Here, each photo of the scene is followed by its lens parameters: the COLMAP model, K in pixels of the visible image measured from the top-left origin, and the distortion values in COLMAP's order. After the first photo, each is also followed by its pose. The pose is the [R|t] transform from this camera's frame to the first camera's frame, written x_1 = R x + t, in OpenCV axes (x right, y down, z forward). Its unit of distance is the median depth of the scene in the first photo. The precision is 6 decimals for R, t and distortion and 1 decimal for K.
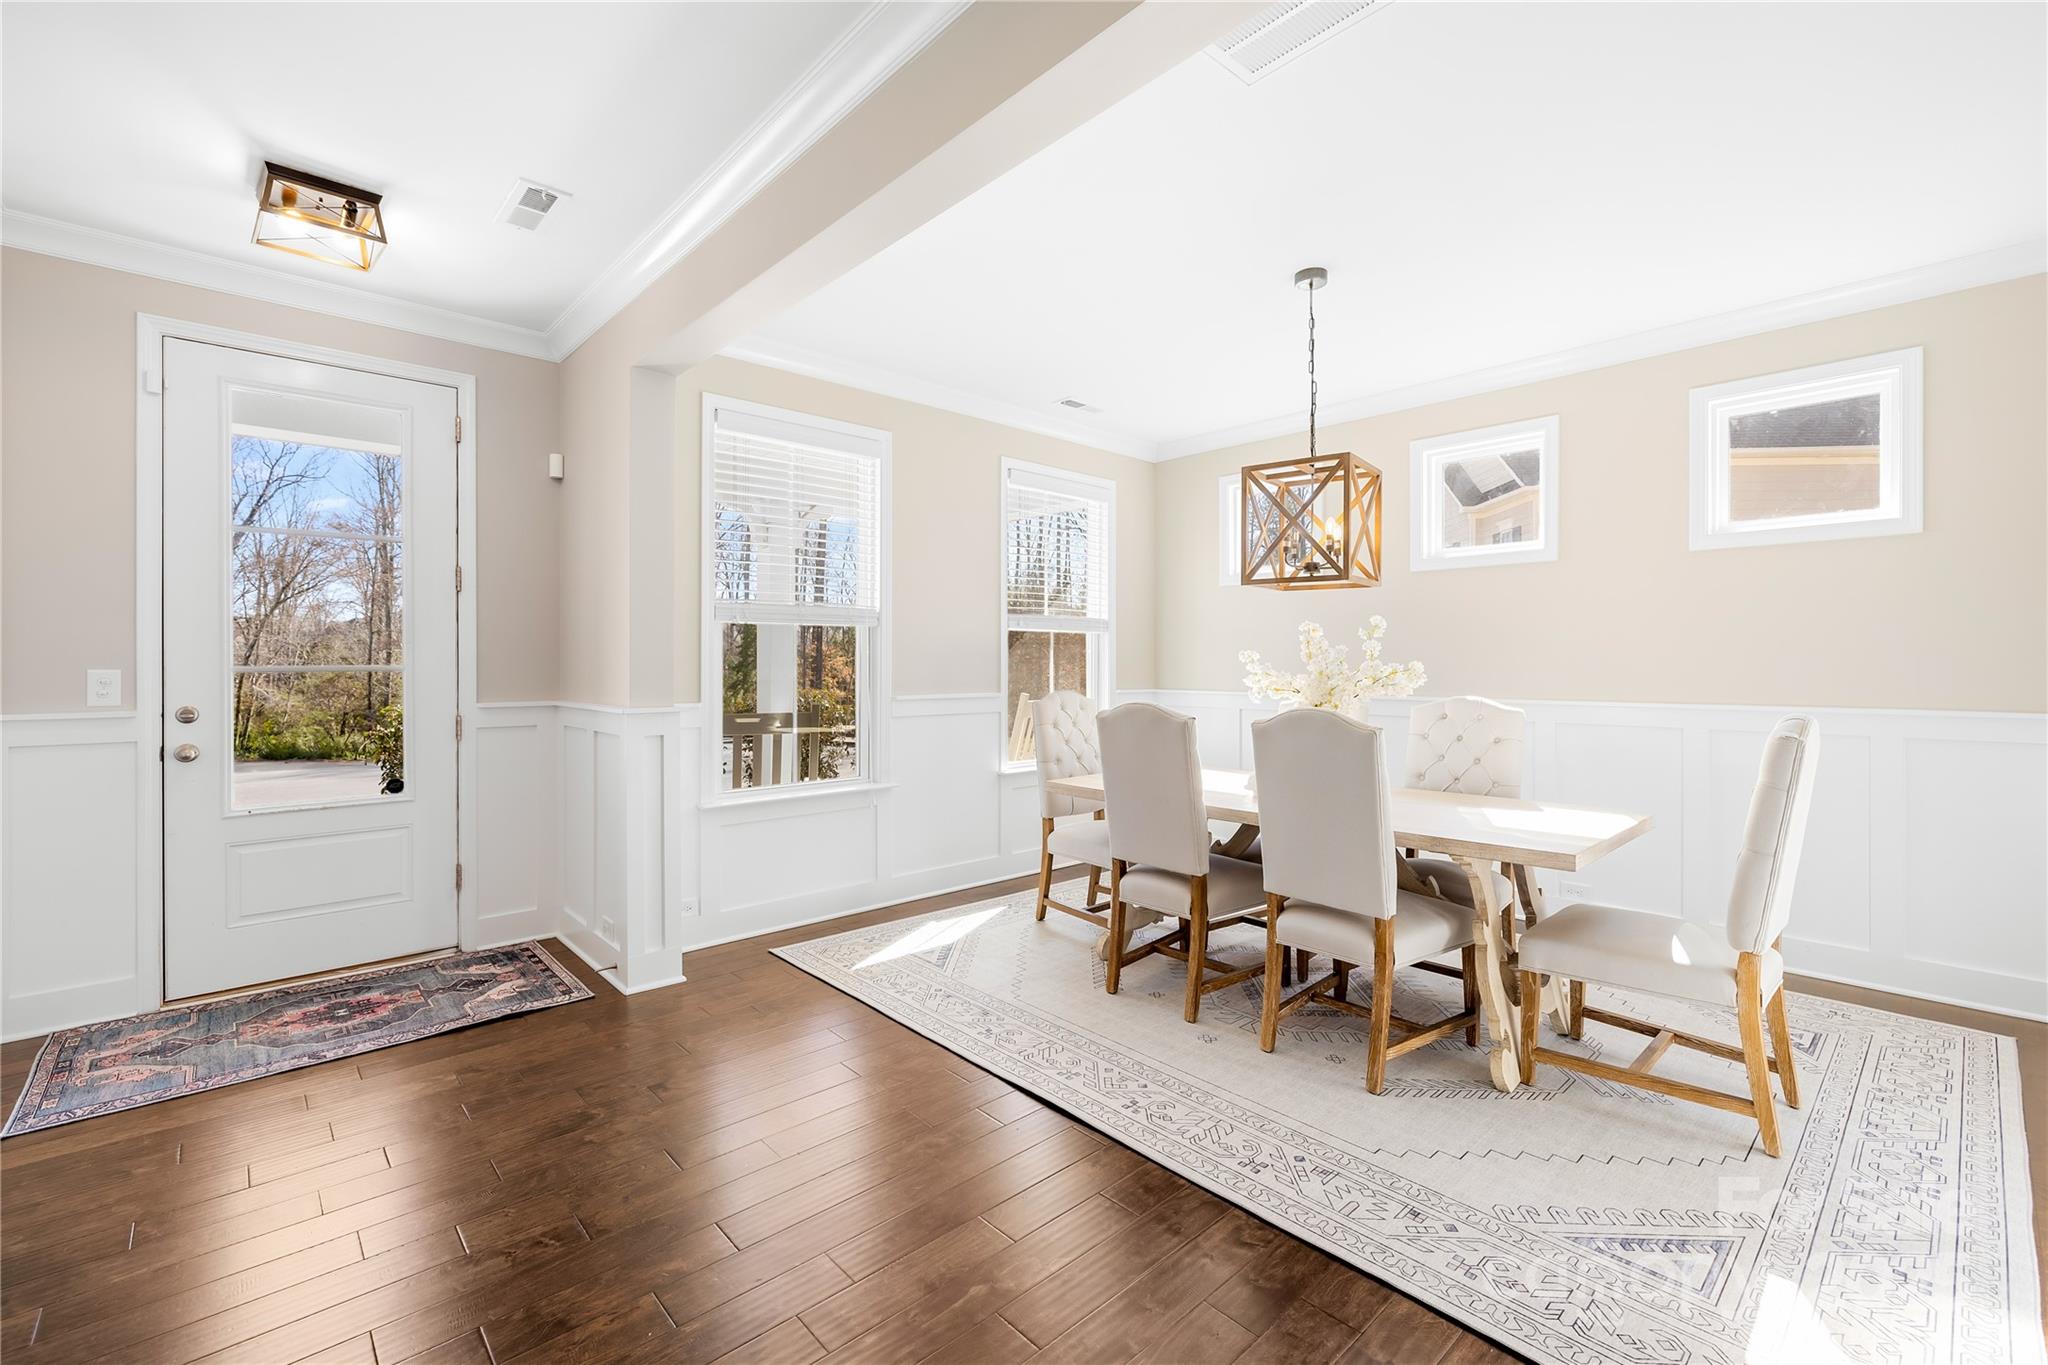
lens RADIAL K [[884.3, 0, 1008.6], [0, 884.3, 665.1], [0, 0, 1]] dist [-0.001067, -0.000700]
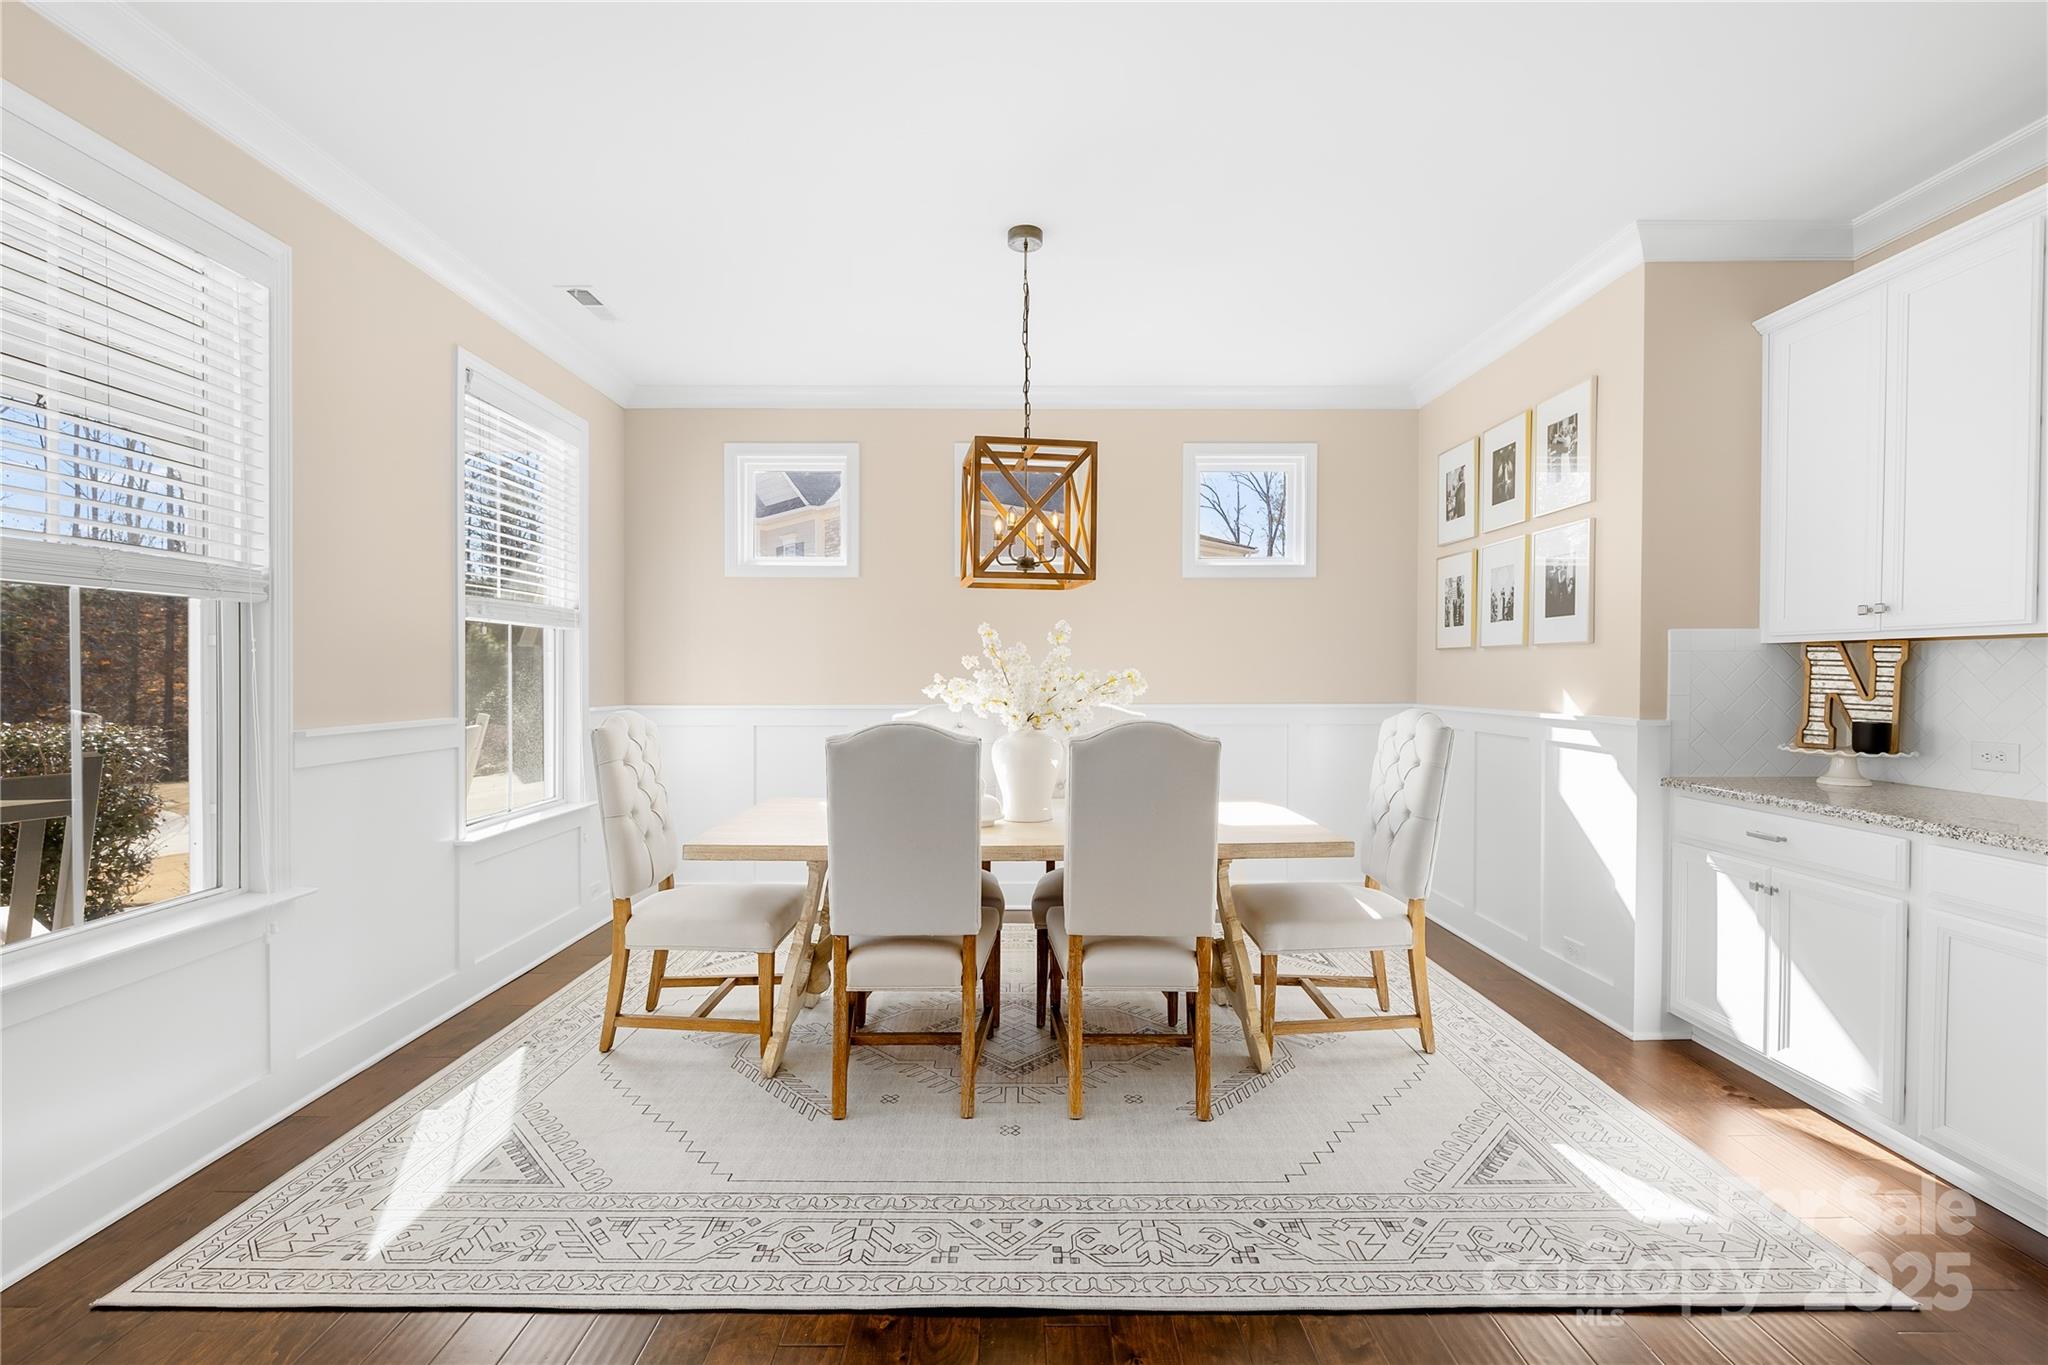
lens RADIAL K [[904.7, 0, 1020.4], [0, 904.7, 680.3], [0, 0, 1]] dist [-0.002544, -0.000682]
pose [[0.657808, -0.007324, 0.753150, -0.346185], [0.000473, 0.999957, 0.009310, -0.000715], [-0.753186, -0.005768, 0.657783, 0.390354]]
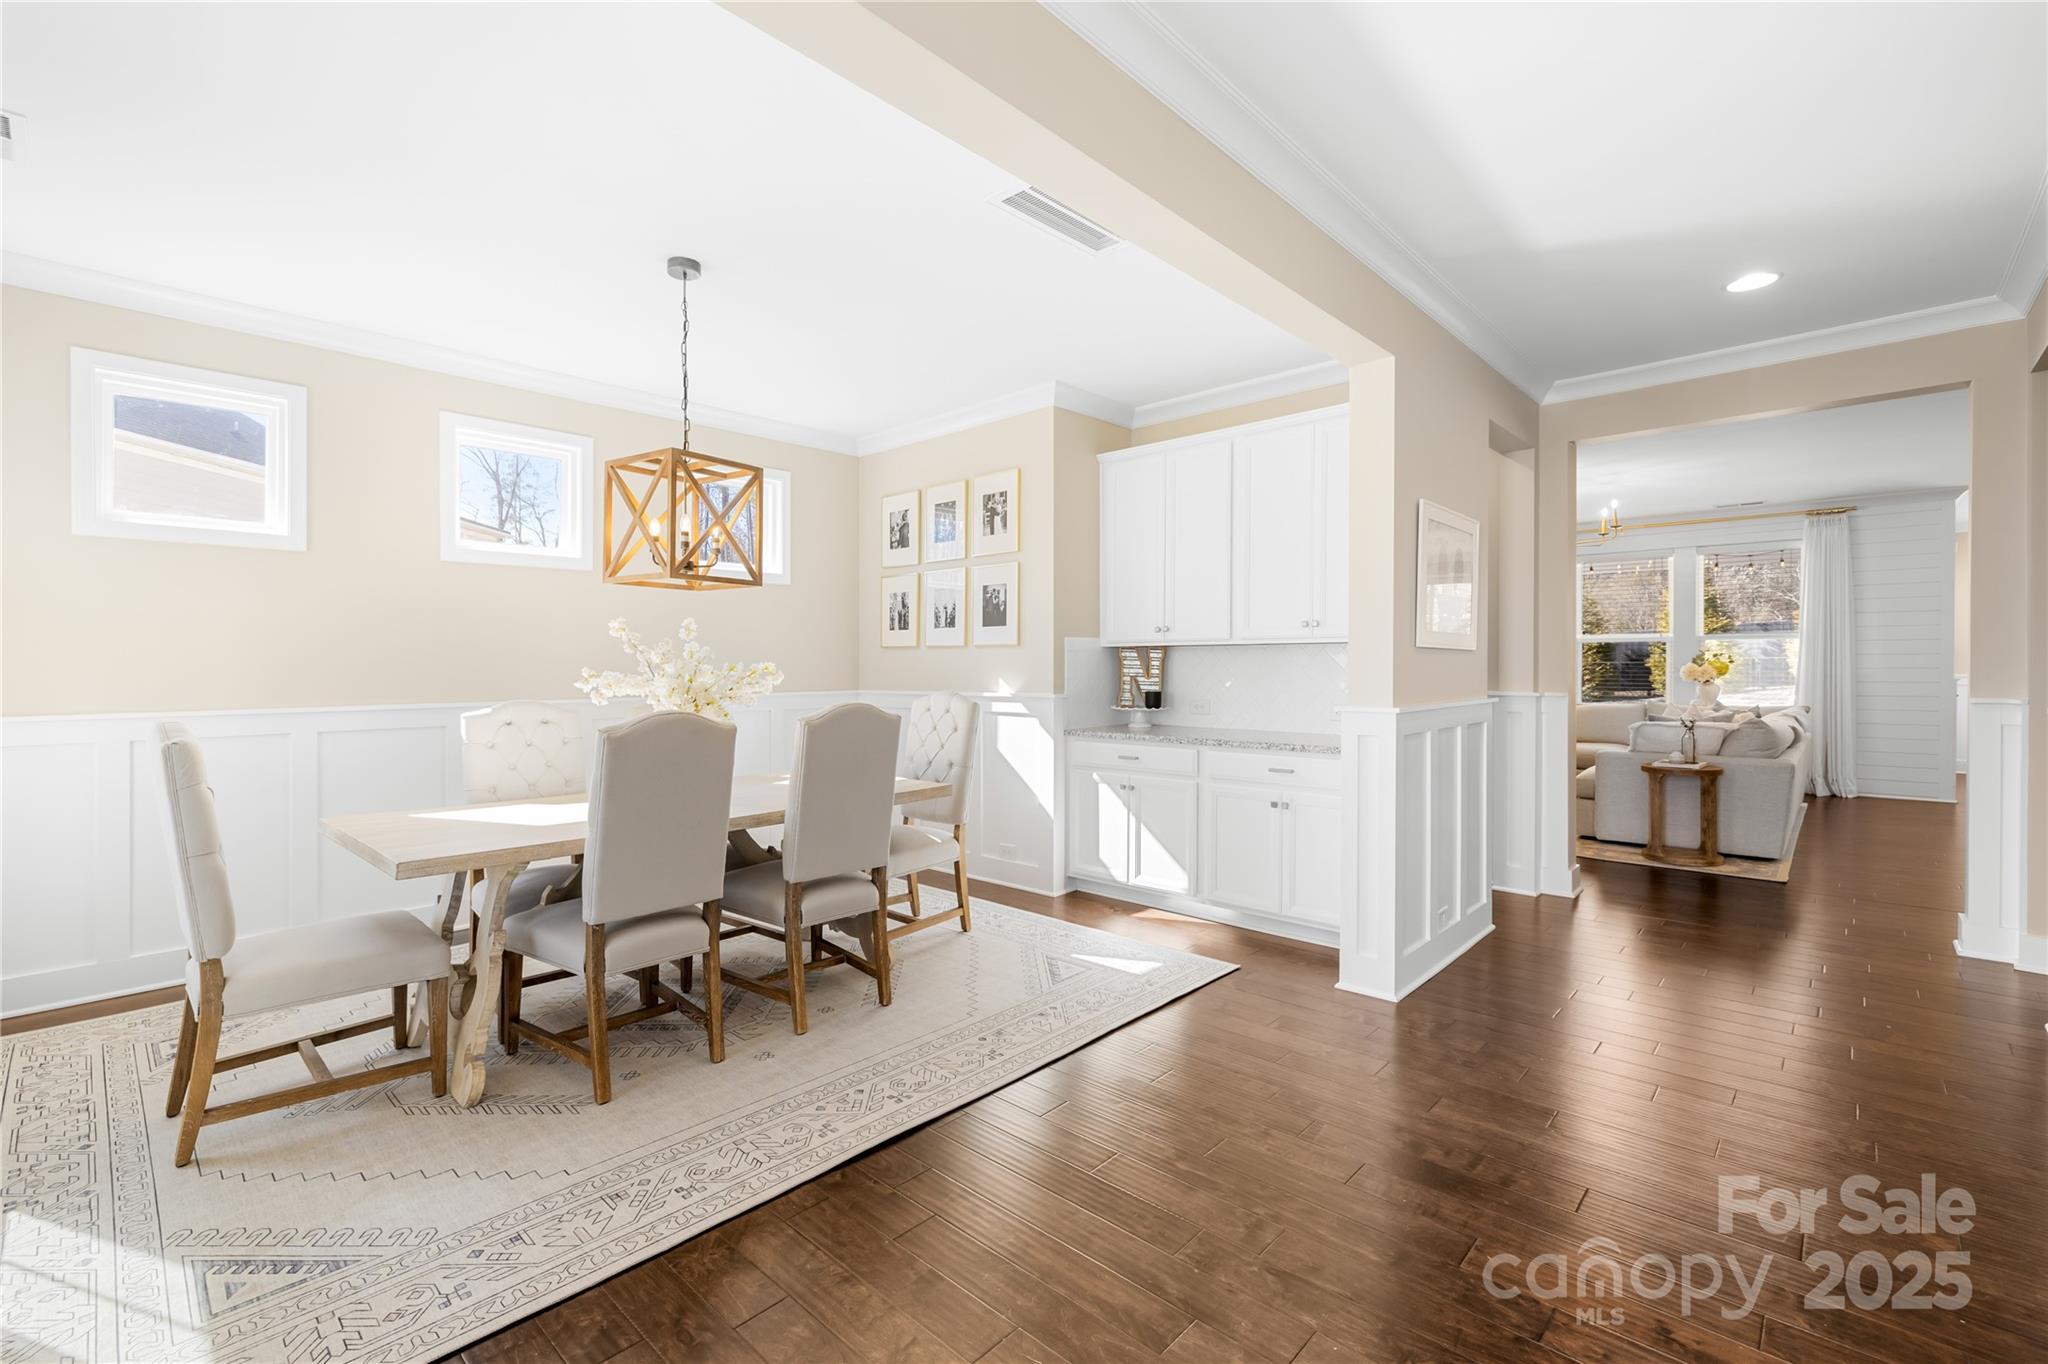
lens RADIAL K [[866.6, 0, 1024.0], [0, 866.6, 682.0], [0, 0, 1]] dist [-0.002783, 0.000162]
pose [[-0.083038, -0.019670, 0.996352, -0.637237], [0.004986, 0.999784, 0.020153, 0.000507], [-0.996534, 0.006641, -0.082922, 0.697928]]
